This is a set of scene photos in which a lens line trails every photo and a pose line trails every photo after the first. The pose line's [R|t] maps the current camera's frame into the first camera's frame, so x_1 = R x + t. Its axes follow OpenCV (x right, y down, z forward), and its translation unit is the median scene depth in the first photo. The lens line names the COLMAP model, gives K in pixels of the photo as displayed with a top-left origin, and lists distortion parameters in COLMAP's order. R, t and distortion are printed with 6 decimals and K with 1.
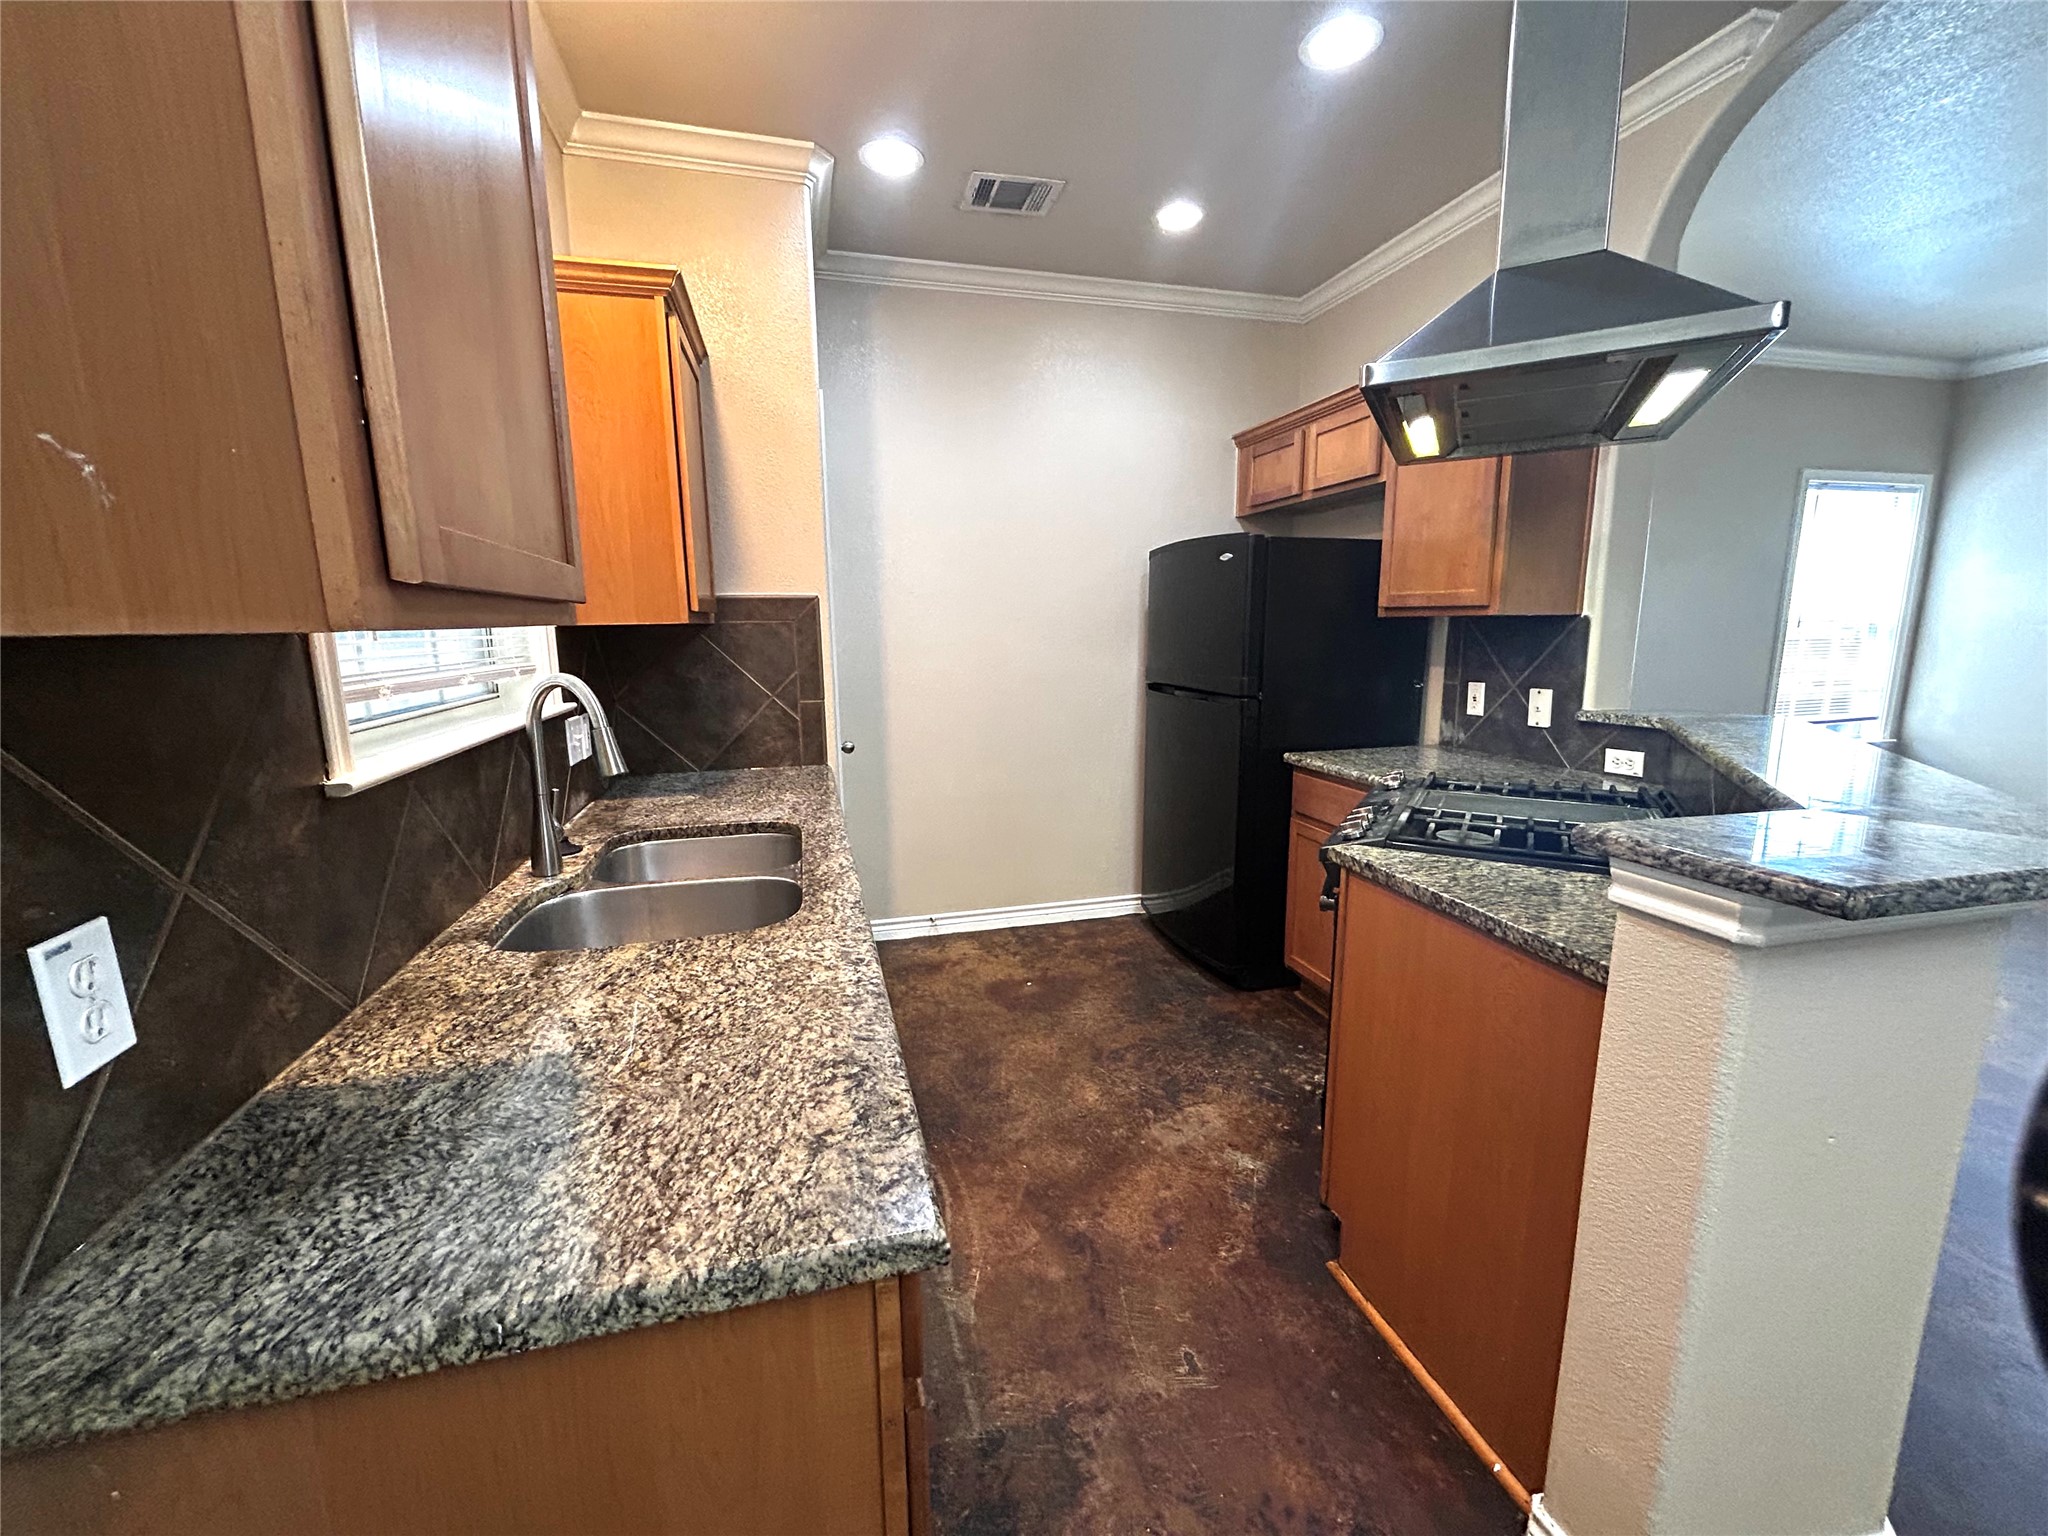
lens RADIAL K [[824.6, 0, 1009.7], [0, 824.6, 767.3], [0, 0, 1]] dist [0.000296, 0.000160]
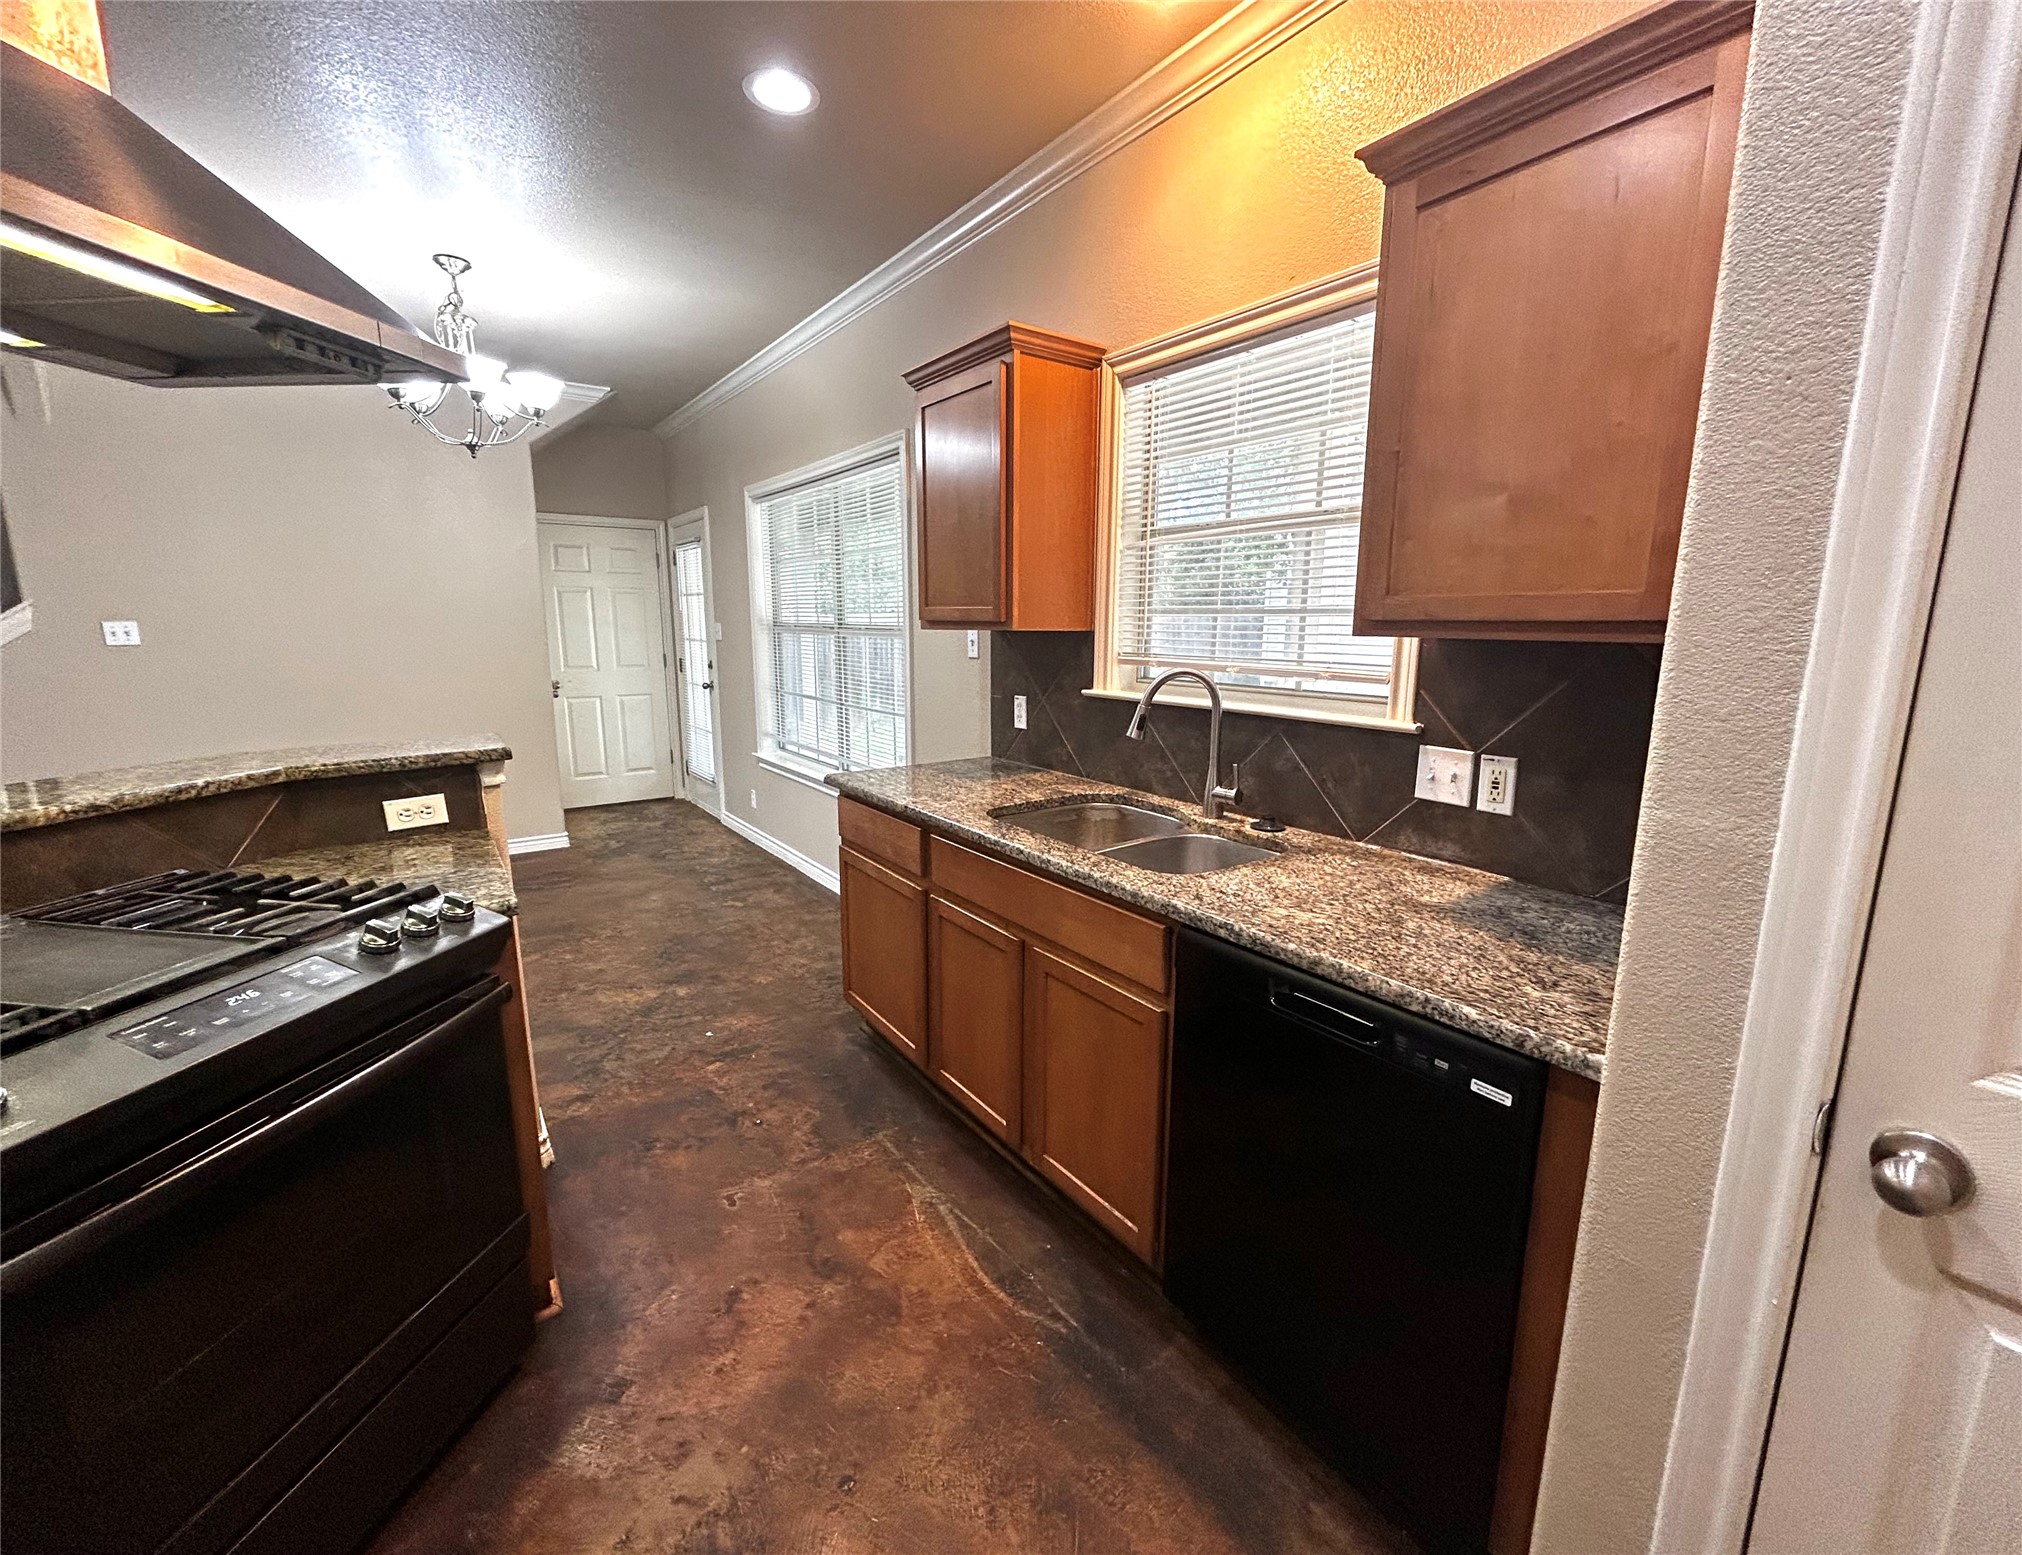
lens RADIAL K [[844.9, 0, 1011.0], [0, 844.9, 777.5], [0, 0, 1]] dist [0.013001, 0.000072]
pose [[-0.930584, 0.072860, -0.358754, 0.141522], [-0.059184, 0.937158, 0.343850, -0.231774], [0.361262, 0.341214, -0.867792, 1.231212]]
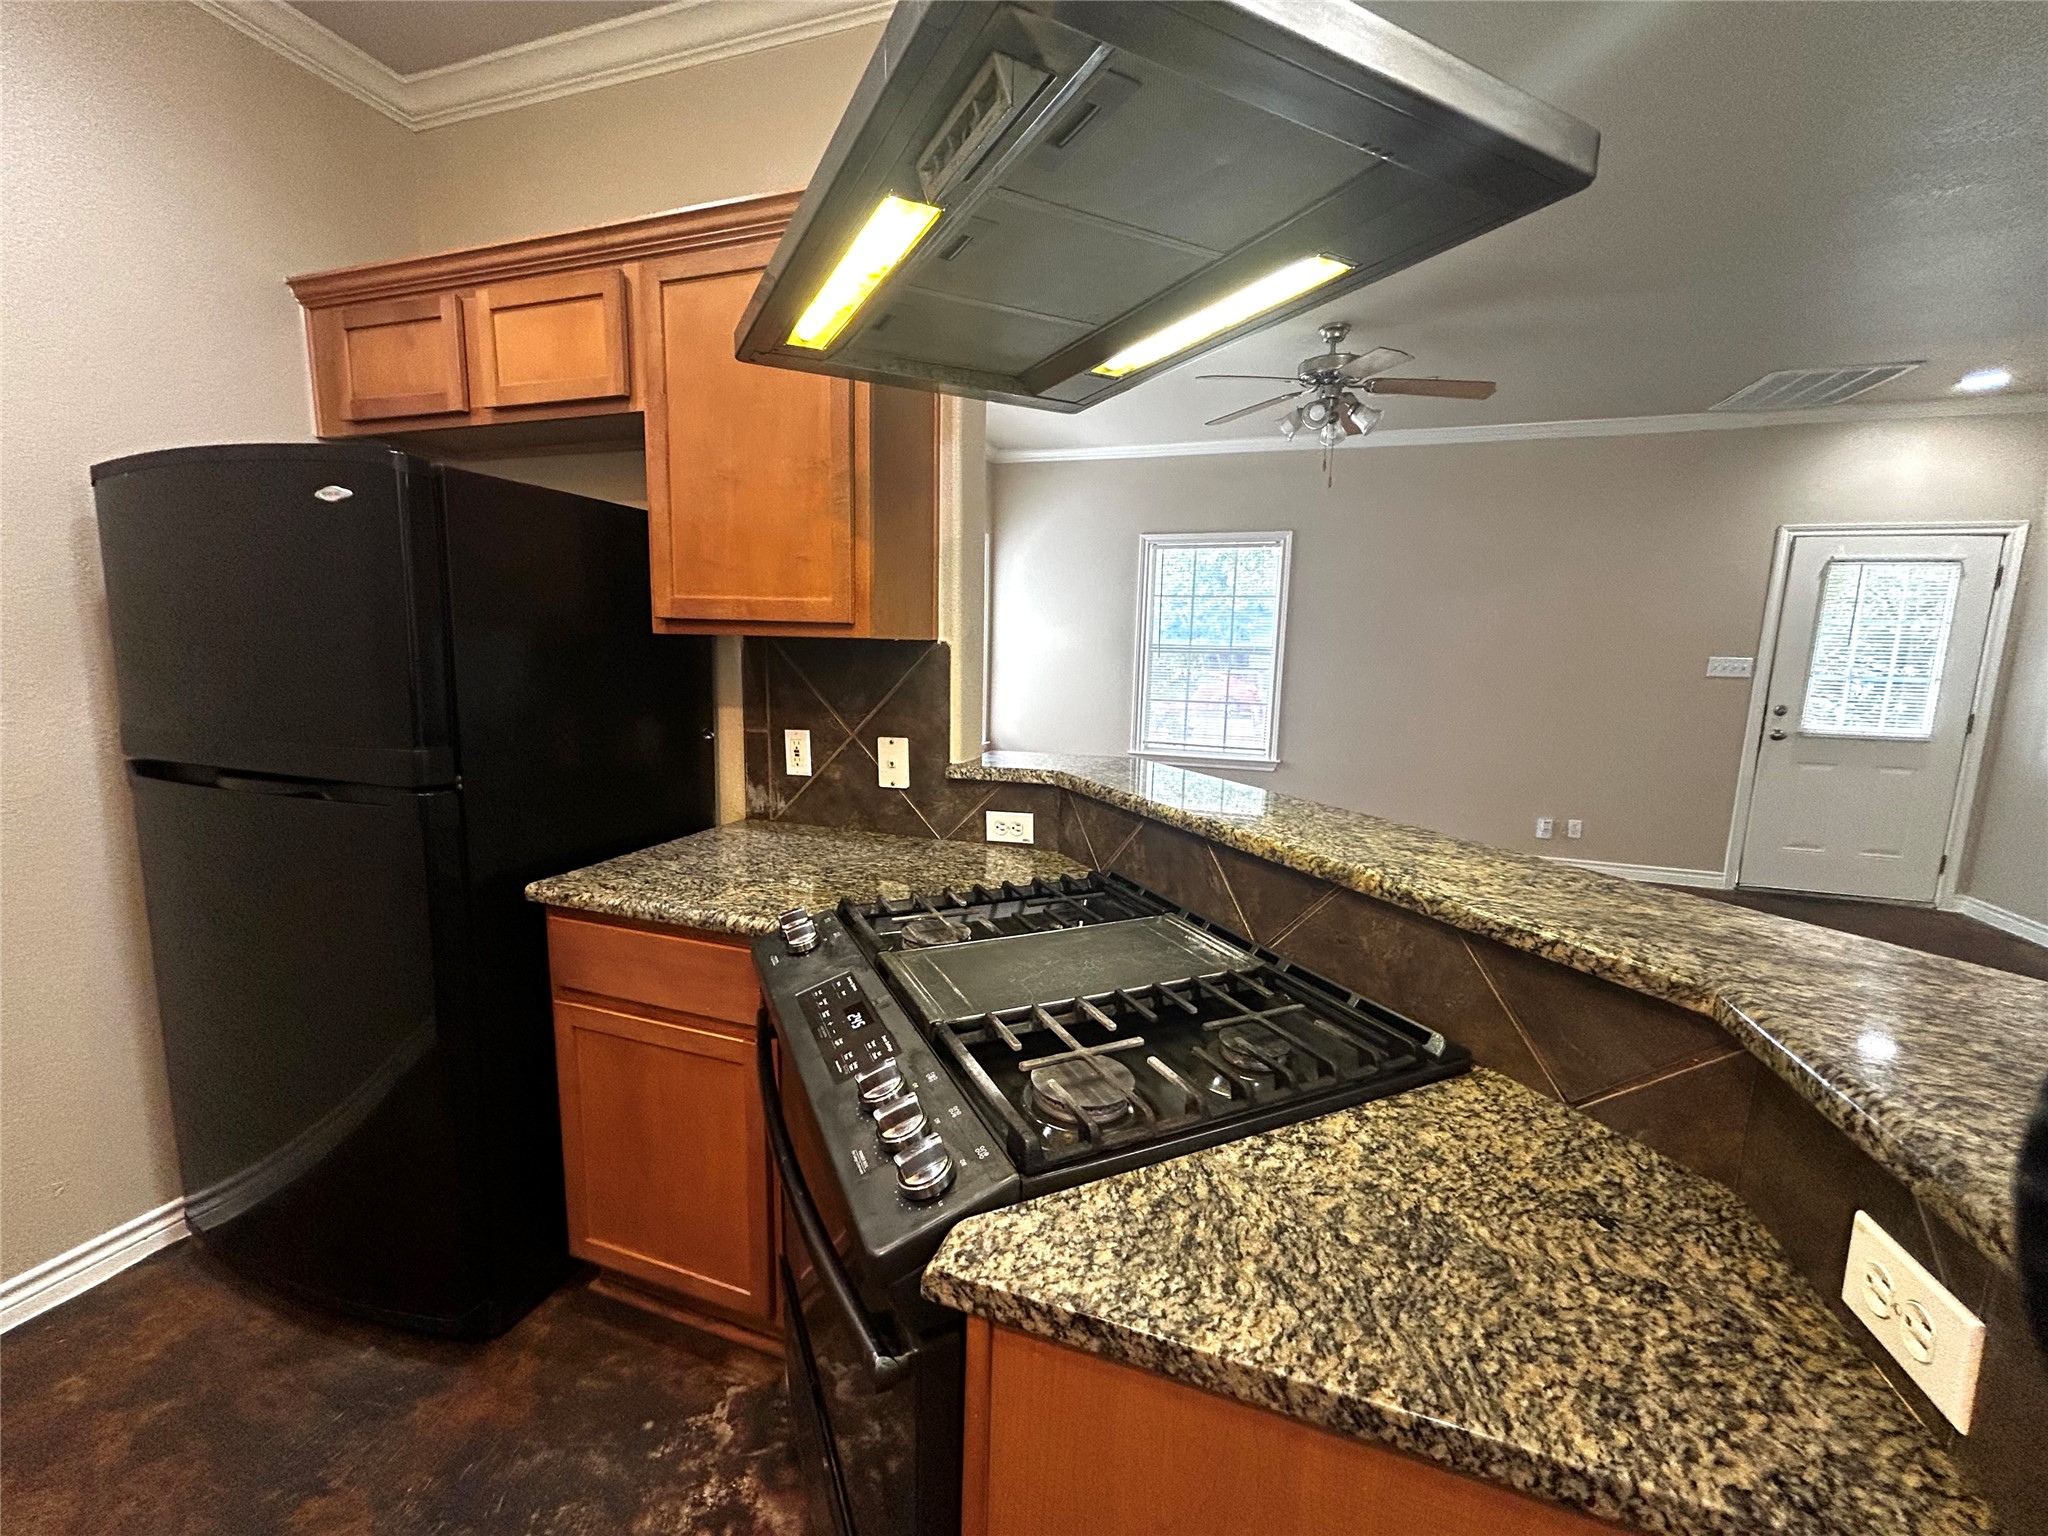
lens RADIAL K [[822.8, 0, 1015.2], [0, 822.8, 760.9], [0, 0, 1]] dist [0.000500, 0.000205]
pose [[0.549662, -0.098153, 0.829601, 0.088951], [0.116736, 0.992355, 0.040064, -0.095689], [-0.827191, 0.074822, 0.556917, 0.519653]]
